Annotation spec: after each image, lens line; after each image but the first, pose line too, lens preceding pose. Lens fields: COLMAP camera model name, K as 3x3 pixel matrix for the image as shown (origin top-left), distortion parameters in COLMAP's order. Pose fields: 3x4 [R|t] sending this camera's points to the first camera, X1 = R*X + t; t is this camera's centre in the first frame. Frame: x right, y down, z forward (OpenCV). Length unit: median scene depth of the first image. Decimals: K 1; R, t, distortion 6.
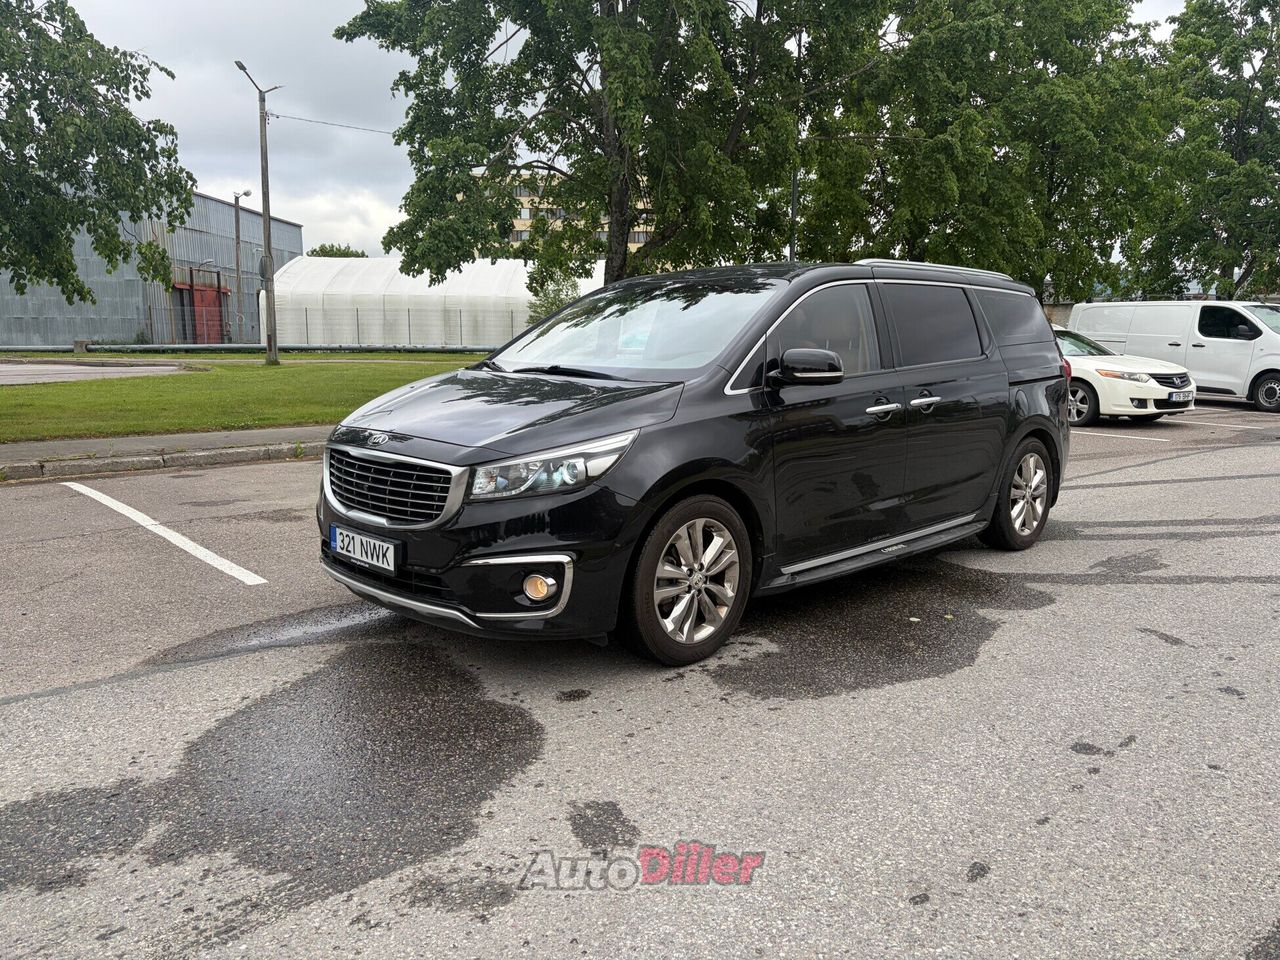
lens RADIAL K [[960.8, 0, 638.9], [0, 960.8, 481.0], [0, 0, 1]] dist [0.040254, -0.035372]
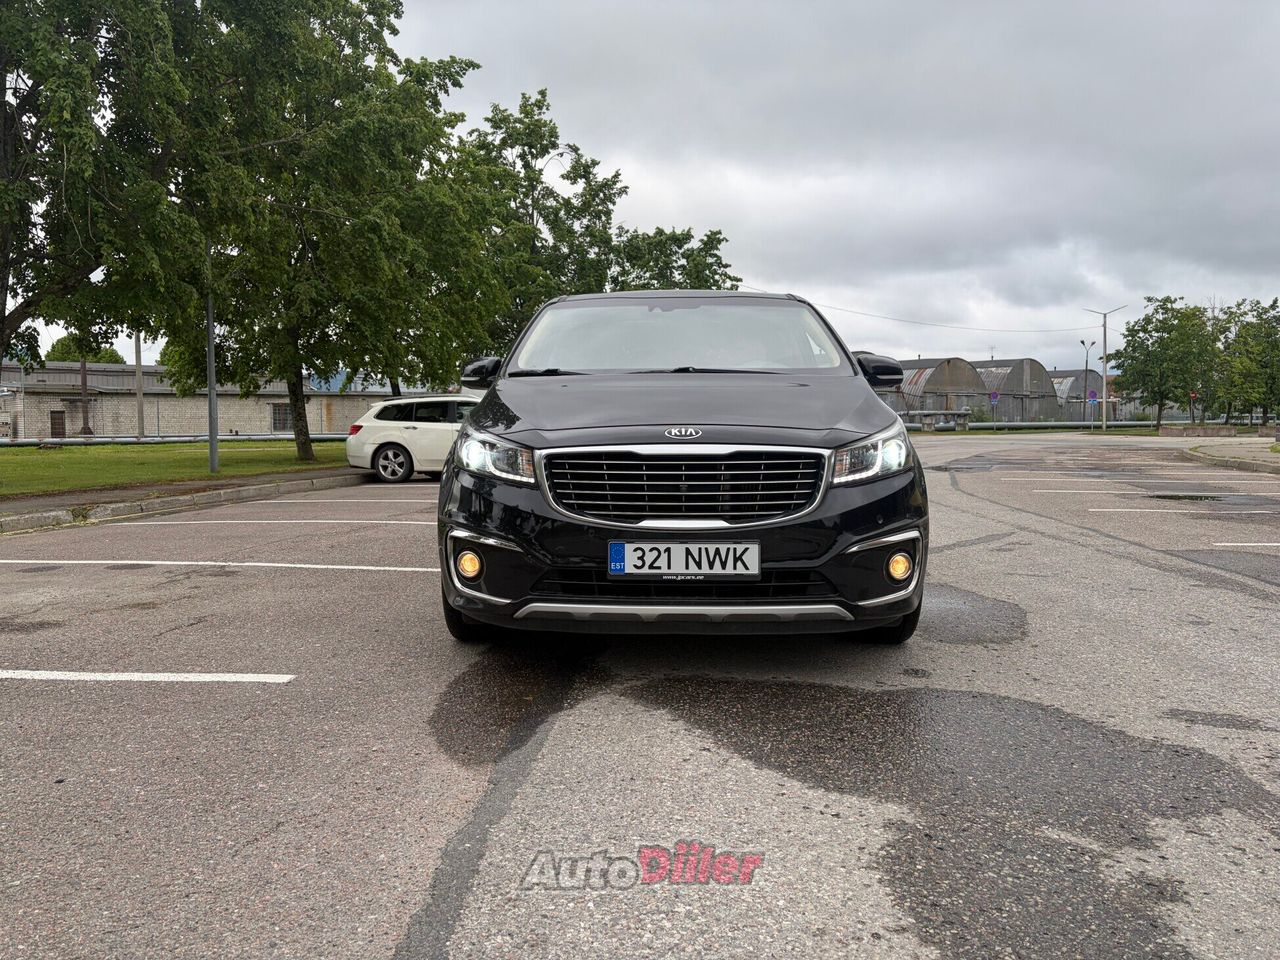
lens RADIAL K [[960.8, 0, 635.7], [0, 960.8, 487.0], [0, 0, 1]] dist [0.040254, -0.035372]
pose [[0.725523, -0.052280, 0.686210, -0.950771], [0.114762, 0.992340, -0.045734, 0.043063], [-0.678562, 0.111932, 0.725965, 0.439341]]
